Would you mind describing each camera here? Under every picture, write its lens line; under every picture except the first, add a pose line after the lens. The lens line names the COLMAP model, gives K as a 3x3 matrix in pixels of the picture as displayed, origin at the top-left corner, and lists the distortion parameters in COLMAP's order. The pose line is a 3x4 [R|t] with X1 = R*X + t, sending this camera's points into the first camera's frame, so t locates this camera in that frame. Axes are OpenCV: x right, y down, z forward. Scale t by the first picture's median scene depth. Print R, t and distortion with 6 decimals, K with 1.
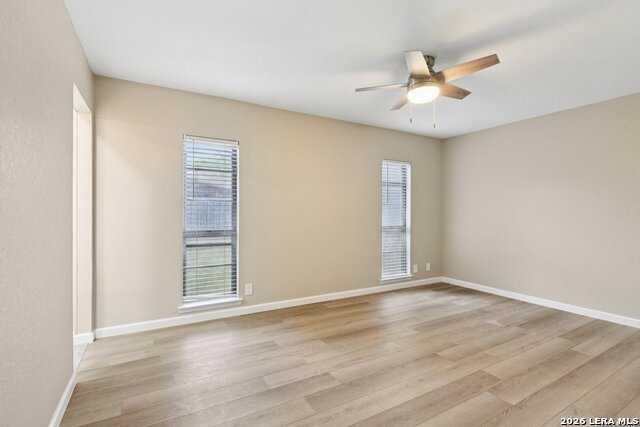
lens RADIAL K [[300.8, 0, 323.4], [0, 300.8, 212.4], [0, 0, 1]] dist [-0.001274, -0.000693]
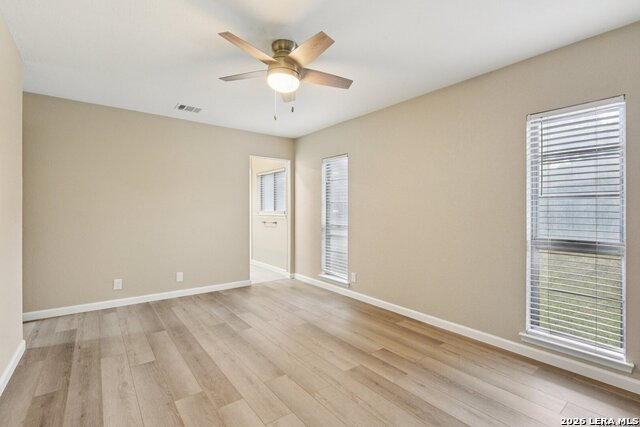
lens RADIAL K [[300.8, 0, 323.4], [0, 300.8, 212.4], [0, 0, 1]] dist [-0.001274, -0.000693]
pose [[0.125369, -0.004132, -0.992102, 1.224205], [-0.007300, 0.999960, -0.005087, 0.008413], [0.992083, 0.007880, 0.125334, 0.984601]]
